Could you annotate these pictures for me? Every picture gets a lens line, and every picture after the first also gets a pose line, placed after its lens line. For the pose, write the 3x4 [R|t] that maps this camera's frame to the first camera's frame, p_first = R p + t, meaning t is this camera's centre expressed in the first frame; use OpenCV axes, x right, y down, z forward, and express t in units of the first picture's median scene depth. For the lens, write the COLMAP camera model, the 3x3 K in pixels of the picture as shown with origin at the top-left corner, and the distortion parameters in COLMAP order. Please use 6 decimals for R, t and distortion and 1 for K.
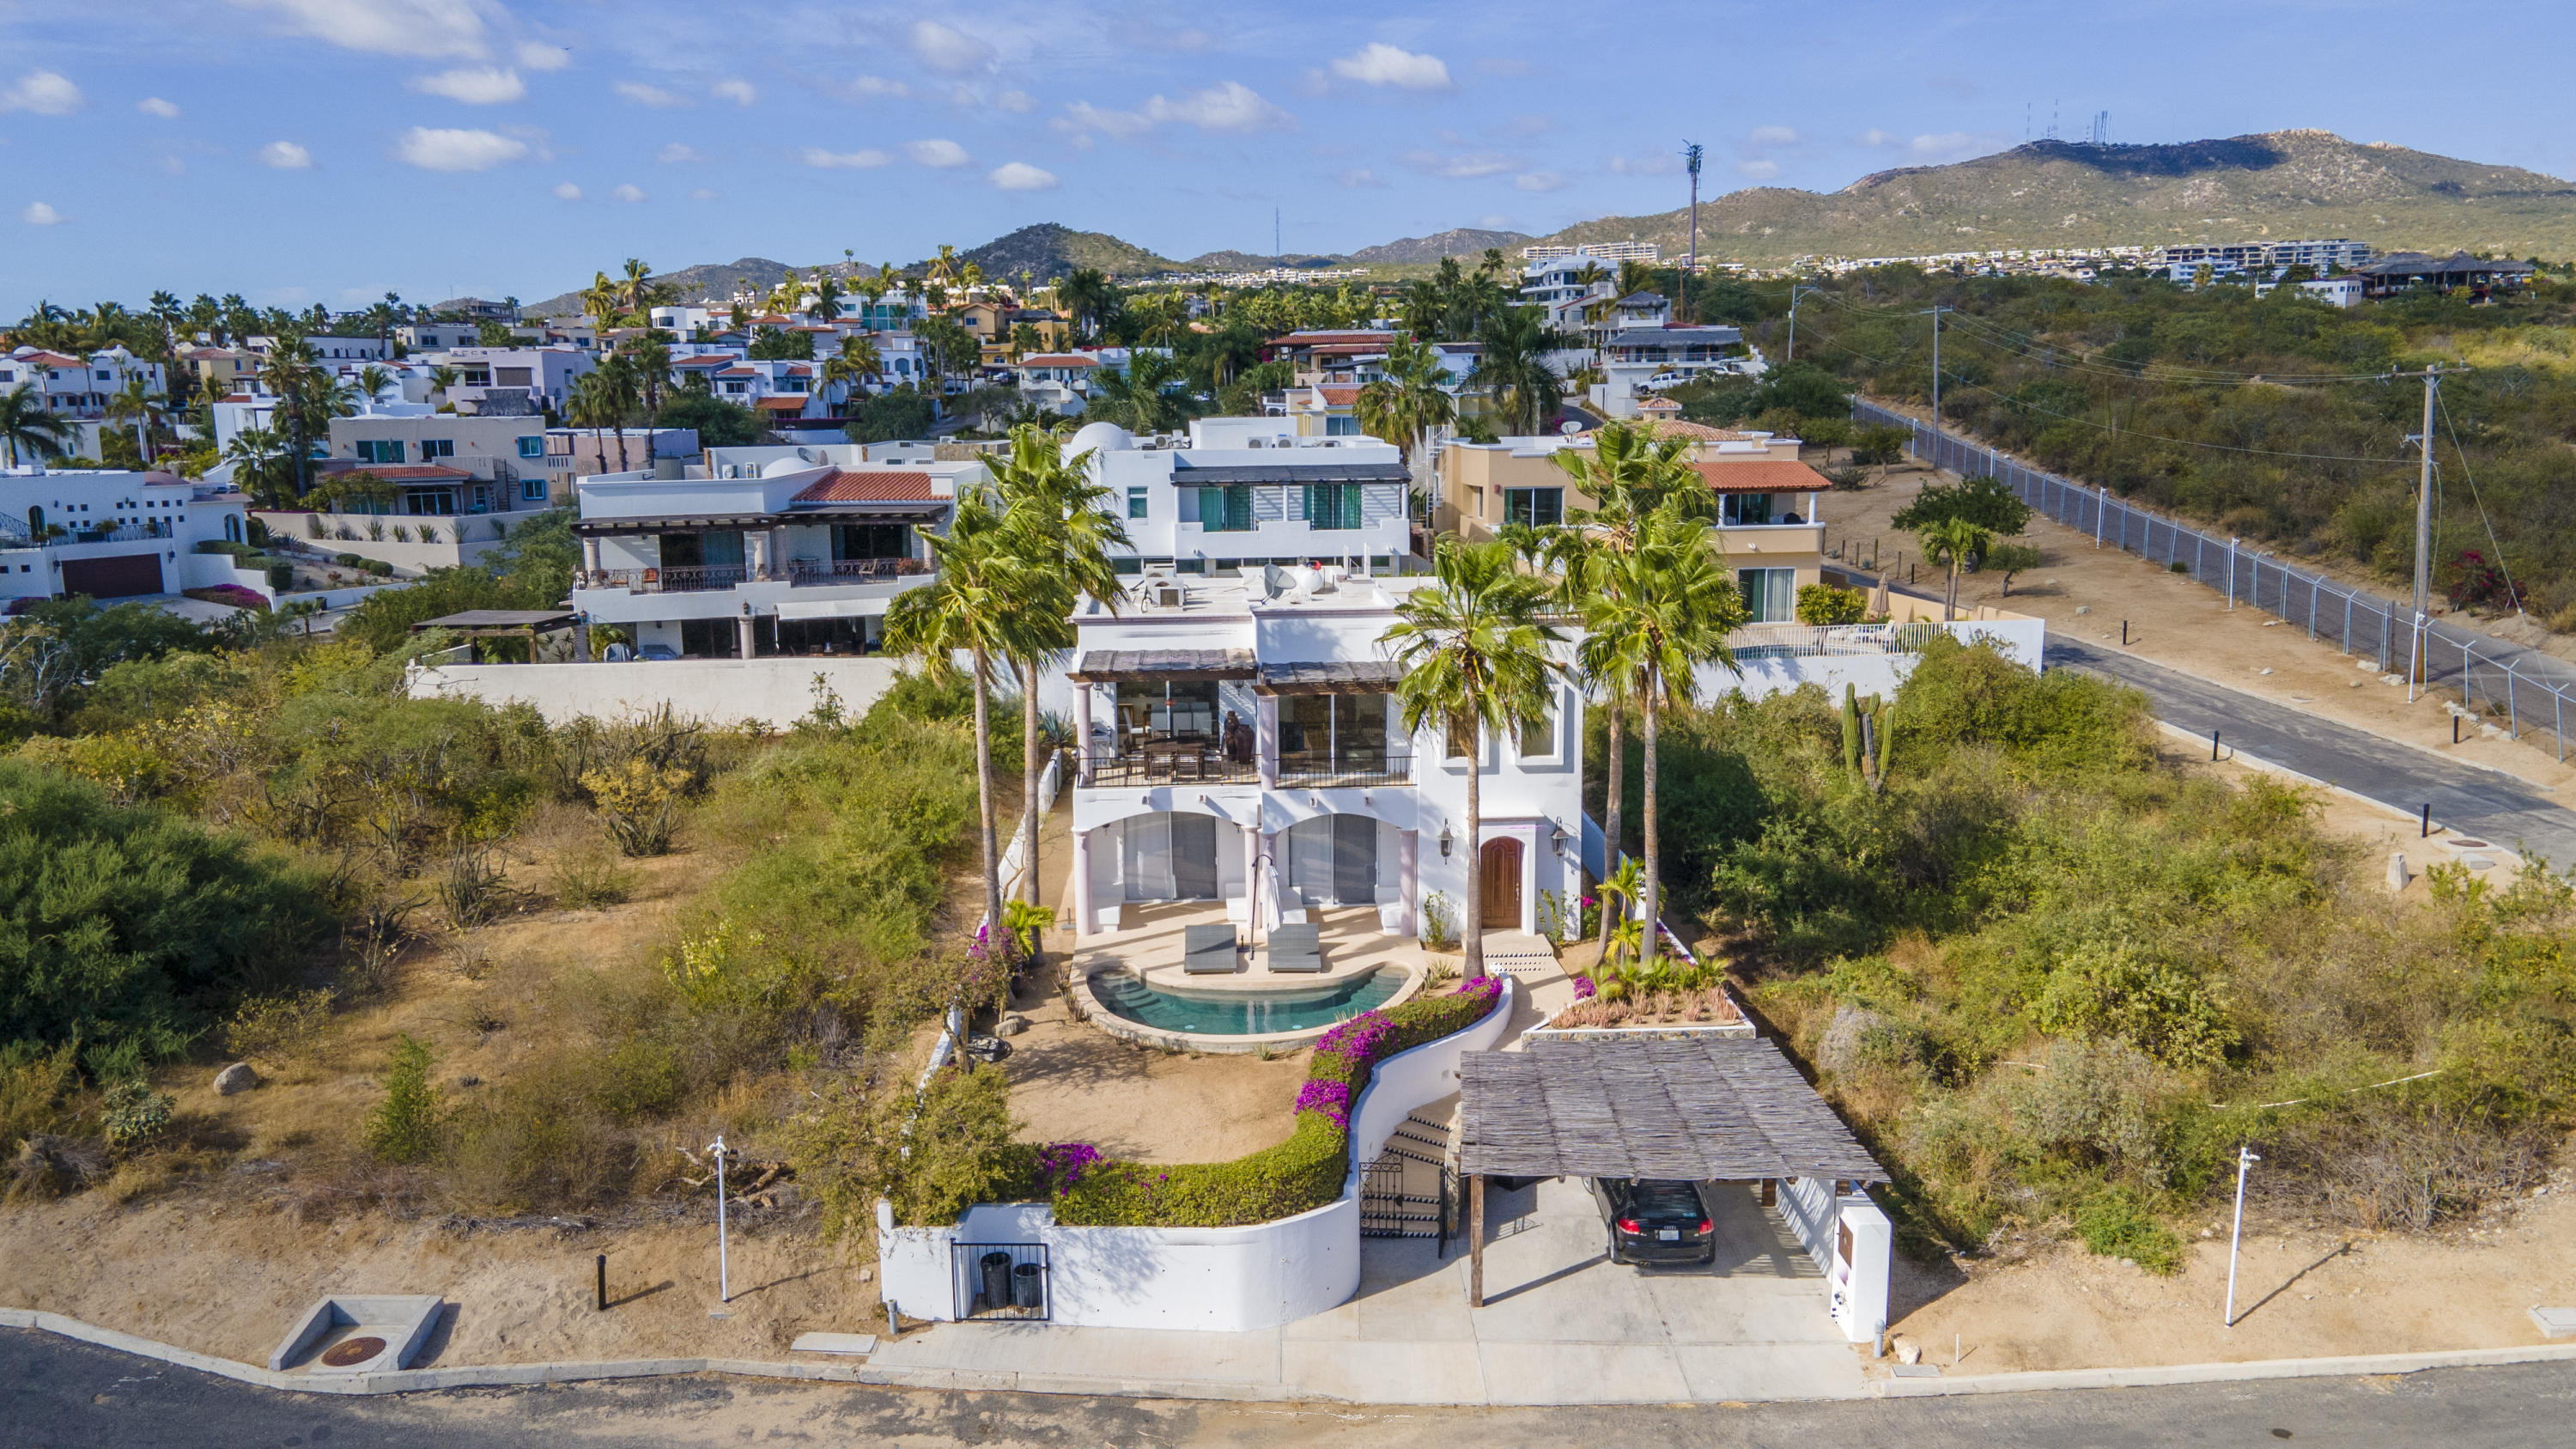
lens RADIAL K [[1885.6, 0, 1288.0], [0, 1885.6, 724.5], [0, 0, 1]] dist [0.033120, 0.014926]
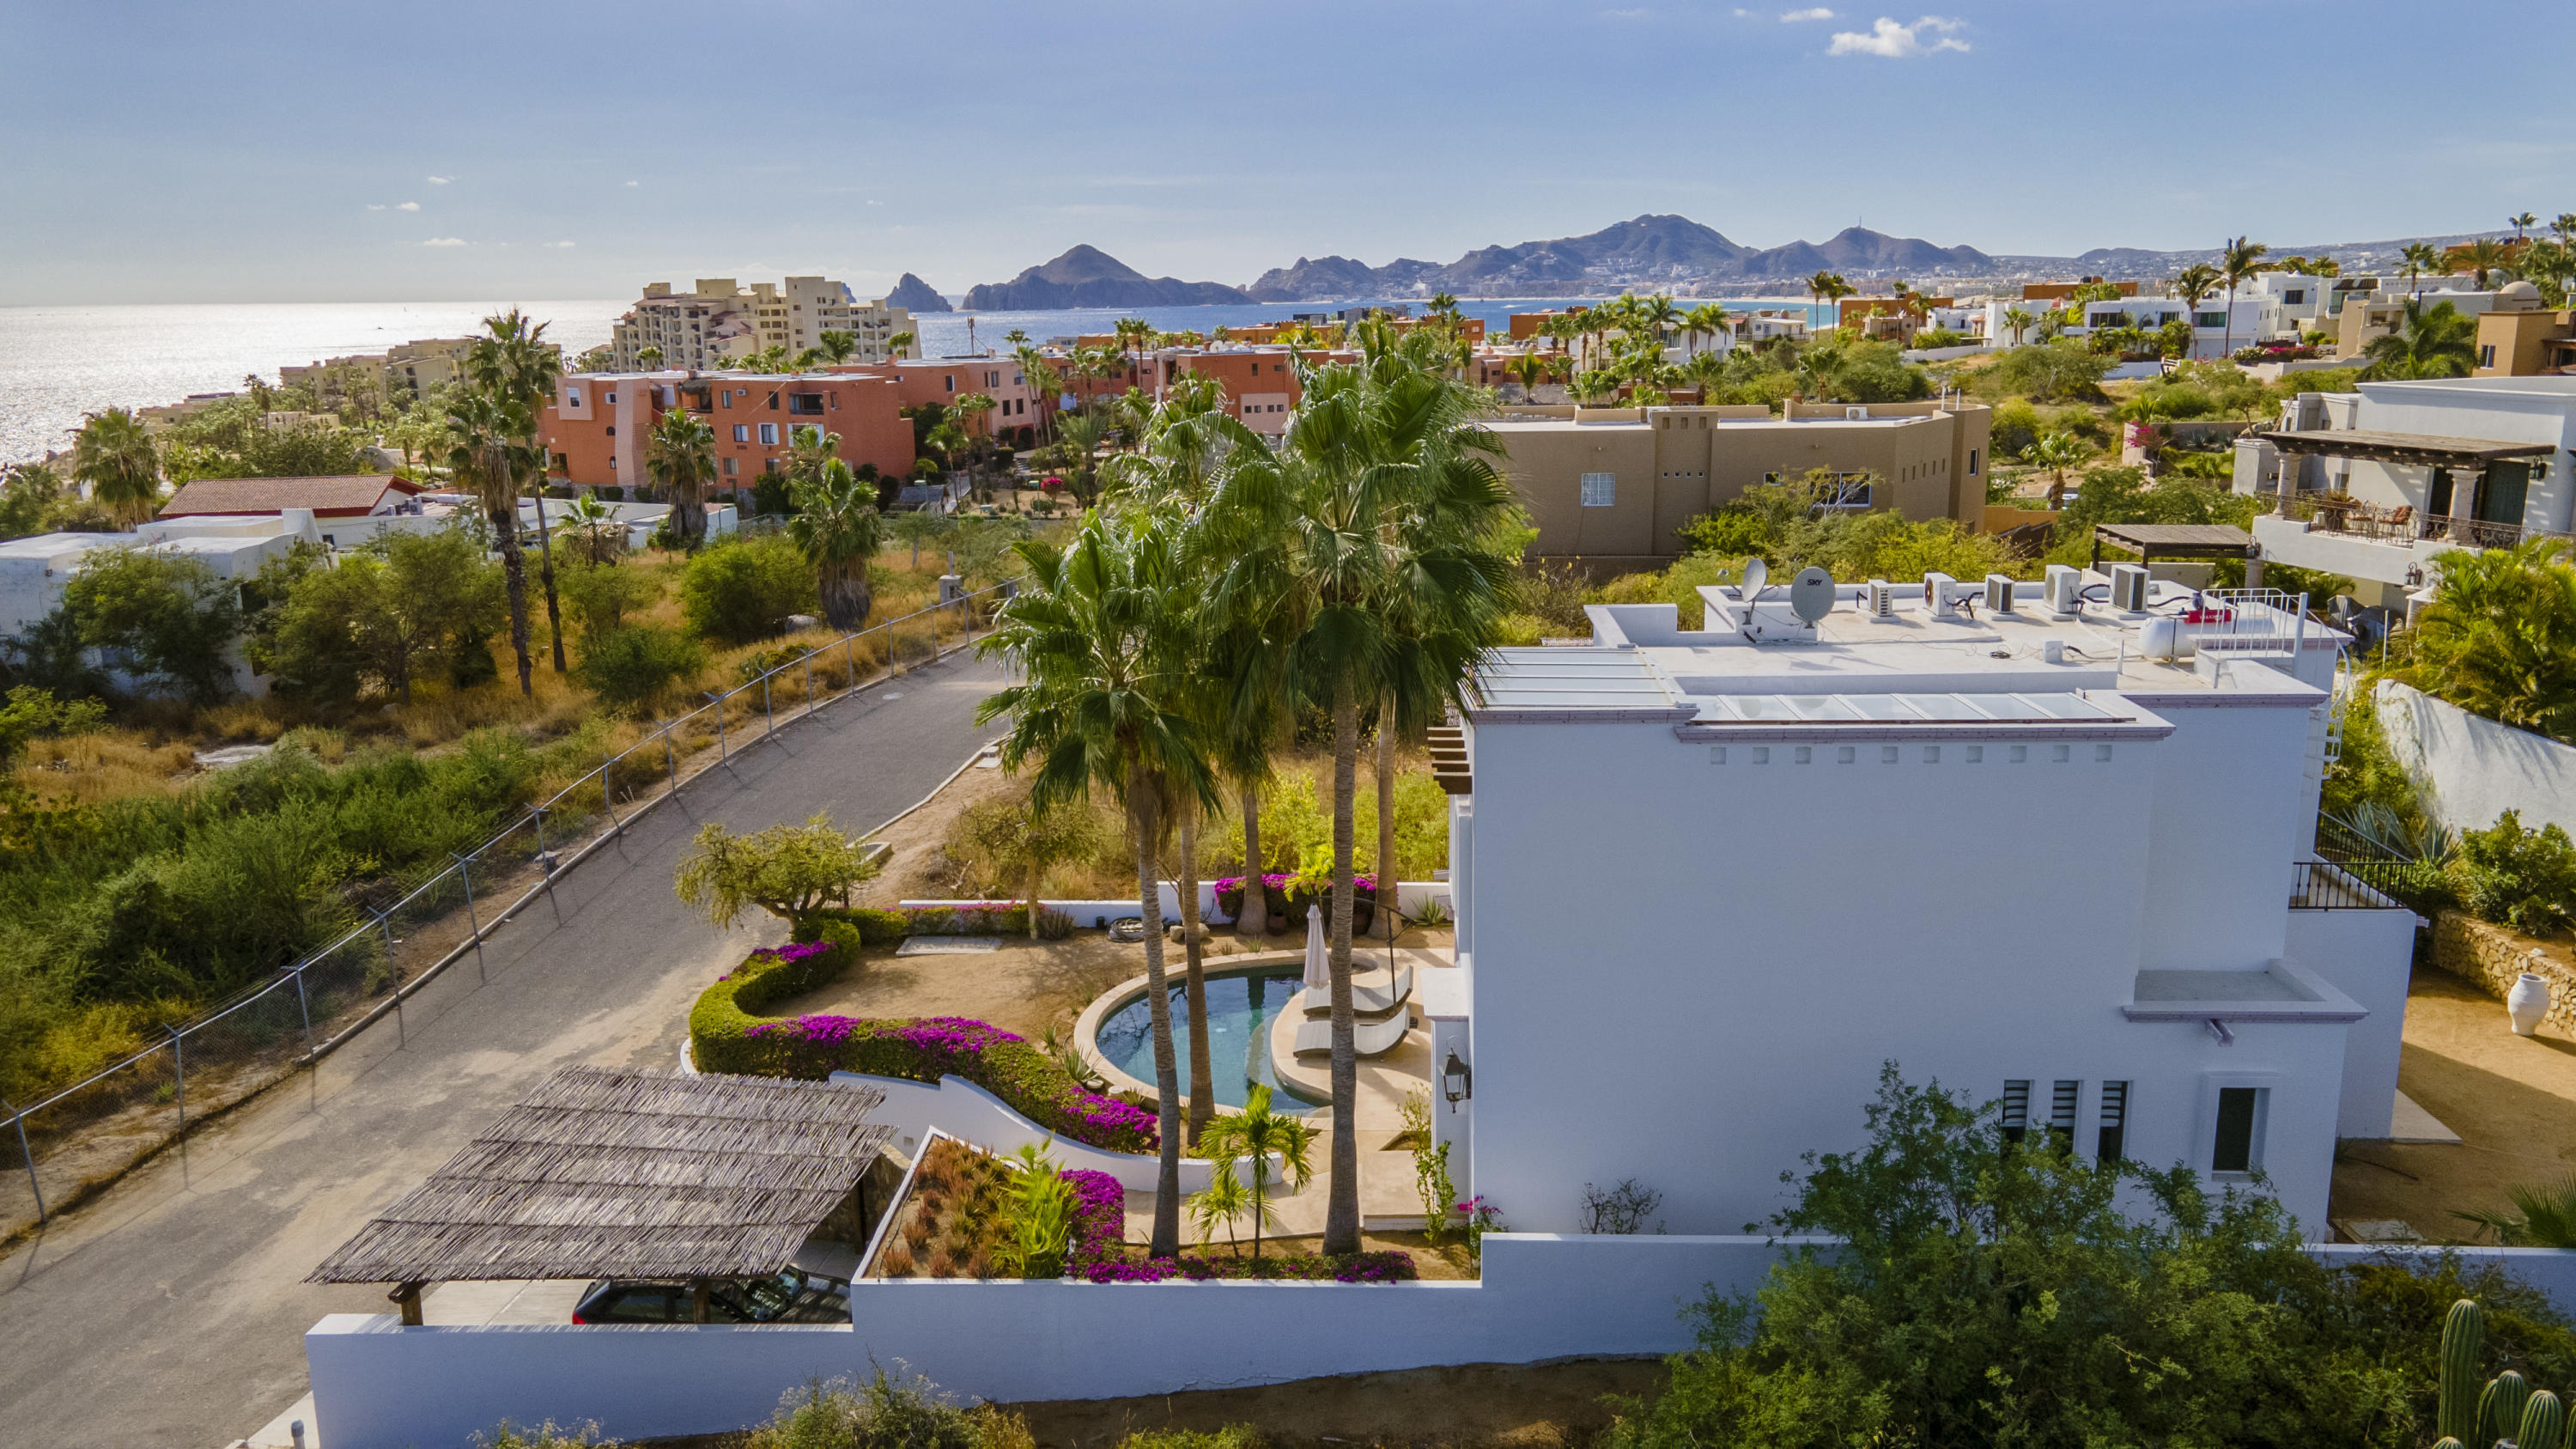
lens RADIAL K [[1885.6, 0, 1288.0], [0, 1885.6, 724.5], [0, 0, 1]] dist [0.033120, 0.014926]
pose [[-0.109618, 0.237643, -0.965148, 0.417693], [-0.162660, 0.953620, 0.253279, -0.110637], [0.980574, 0.184755, -0.065878, 0.592781]]
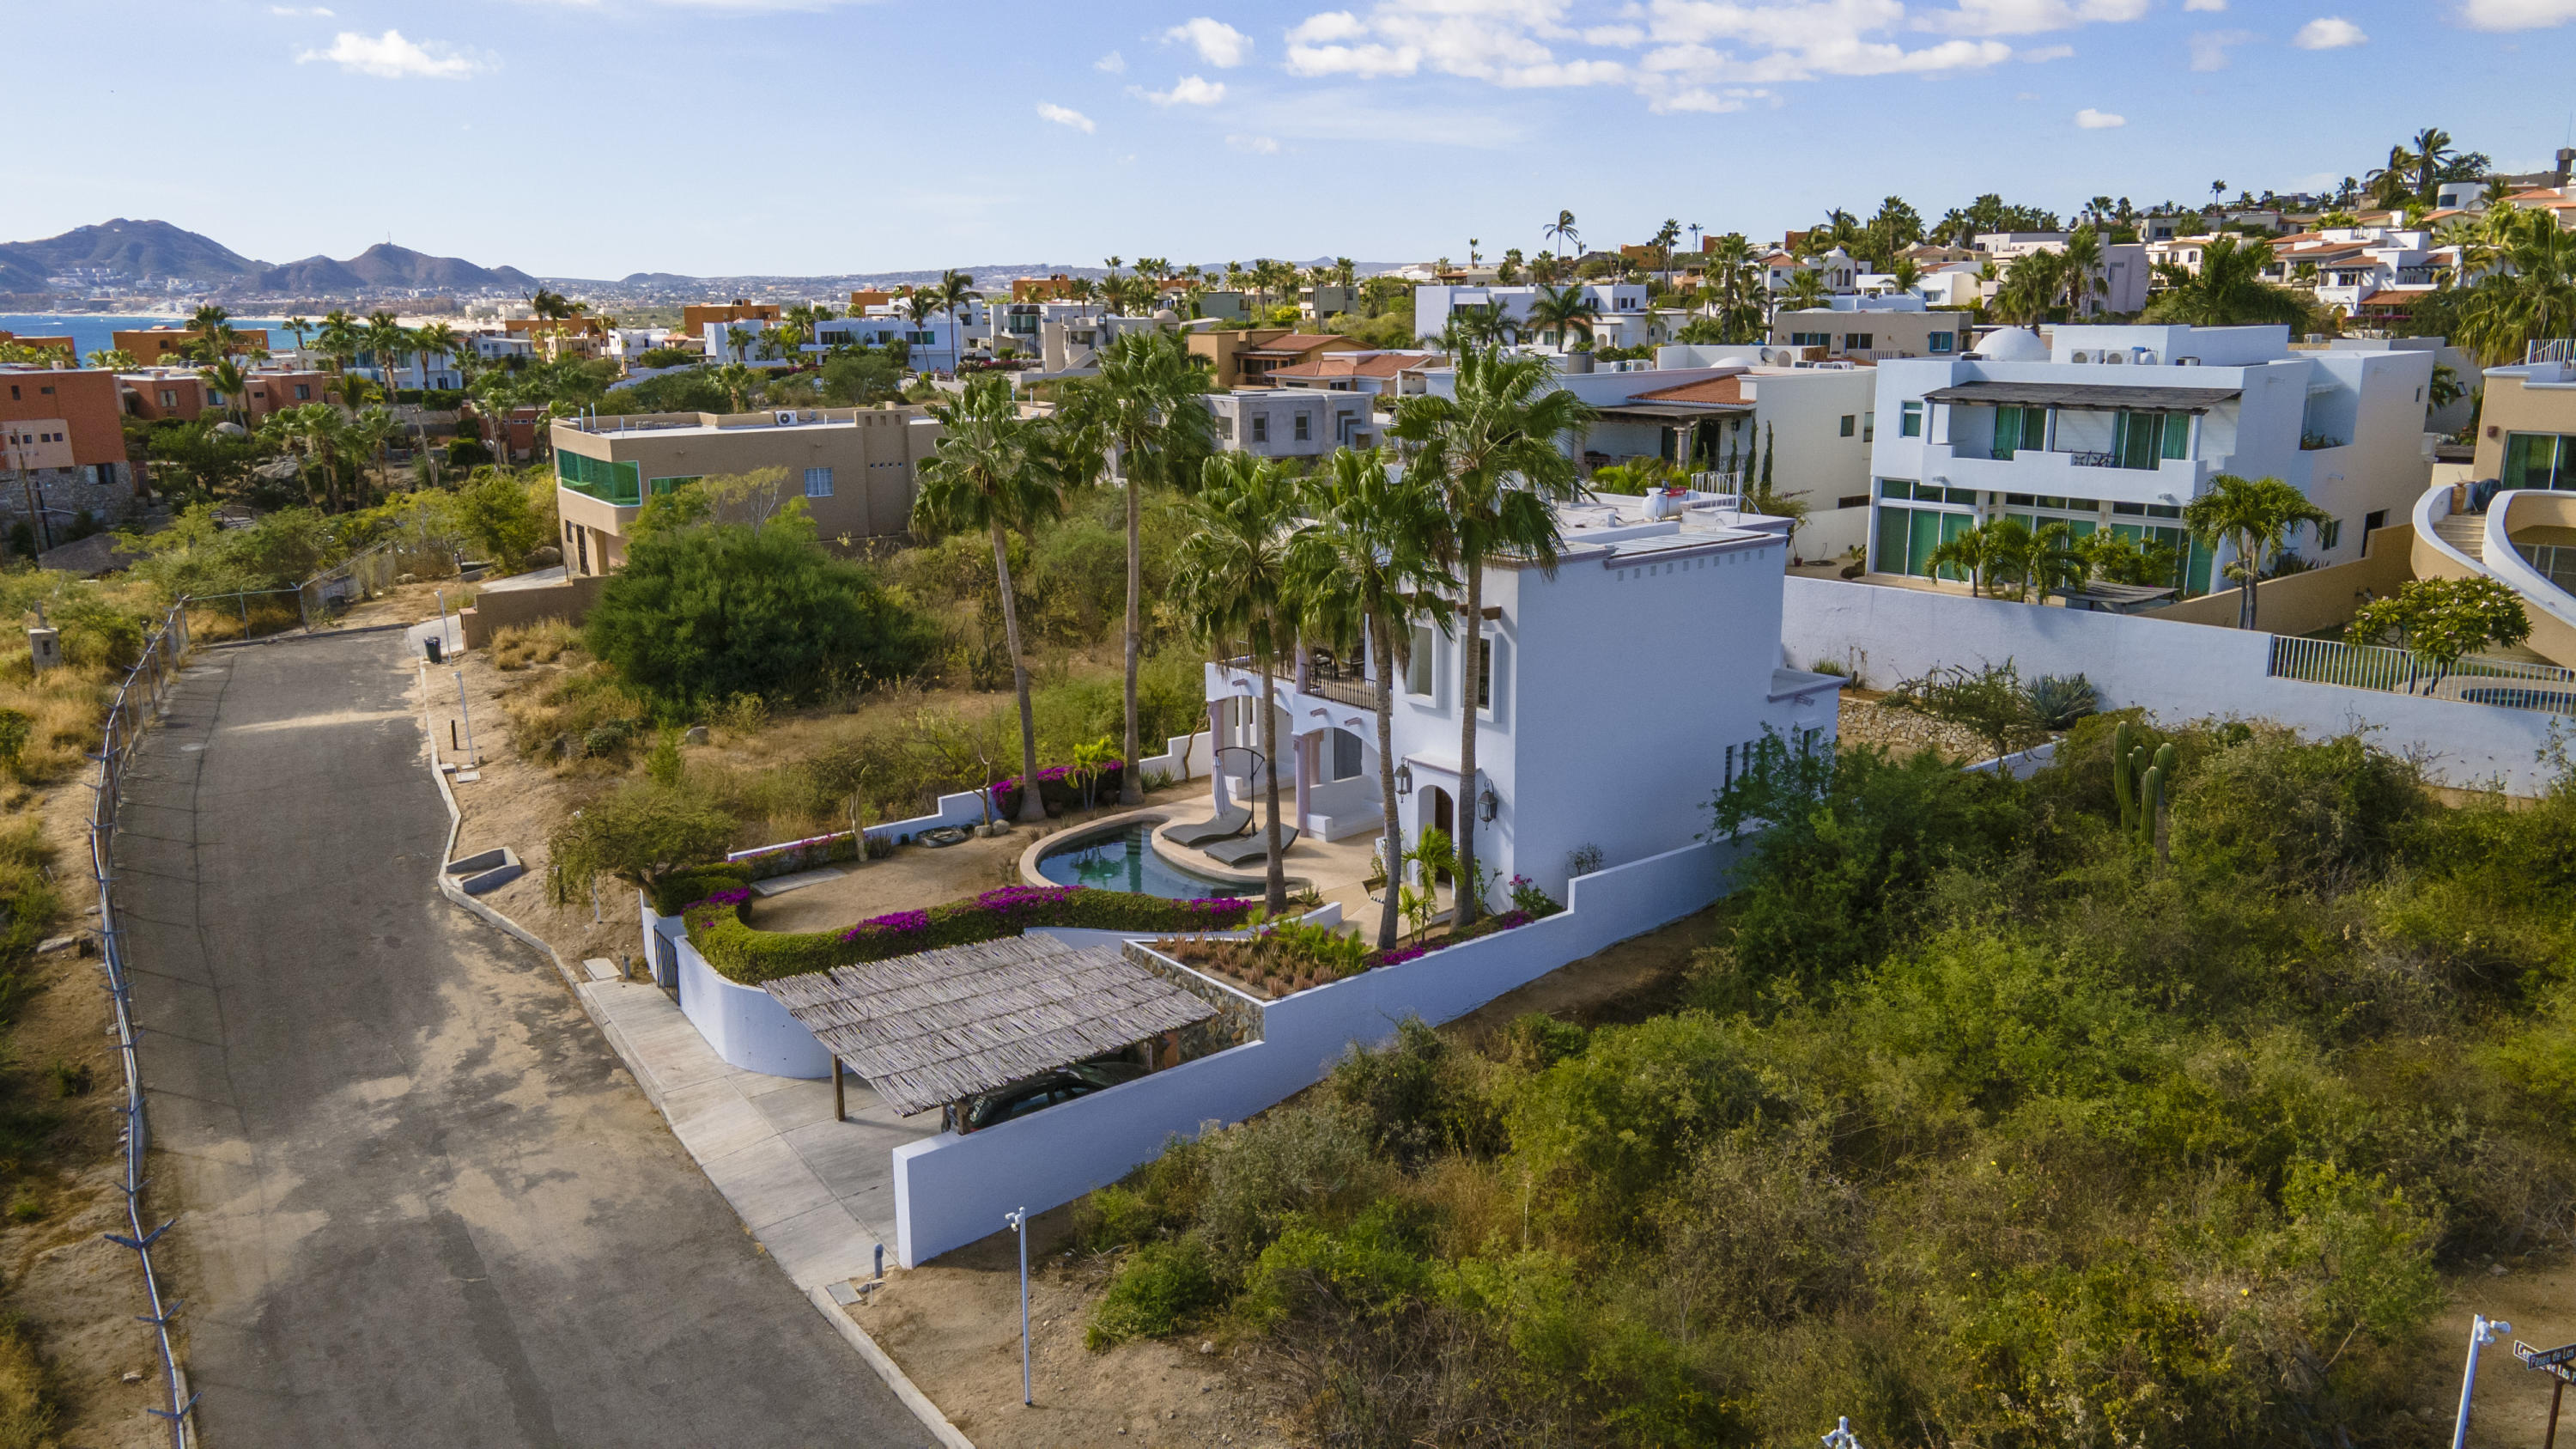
lens RADIAL K [[1885.6, 0, 1288.0], [0, 1885.6, 724.5], [0, 0, 1]] dist [0.033120, 0.014926]
pose [[0.574242, 0.190491, -0.796215, 0.489448], [-0.146291, 0.980776, 0.129139, -0.048722], [0.805509, 0.042322, 0.591071, 0.236400]]
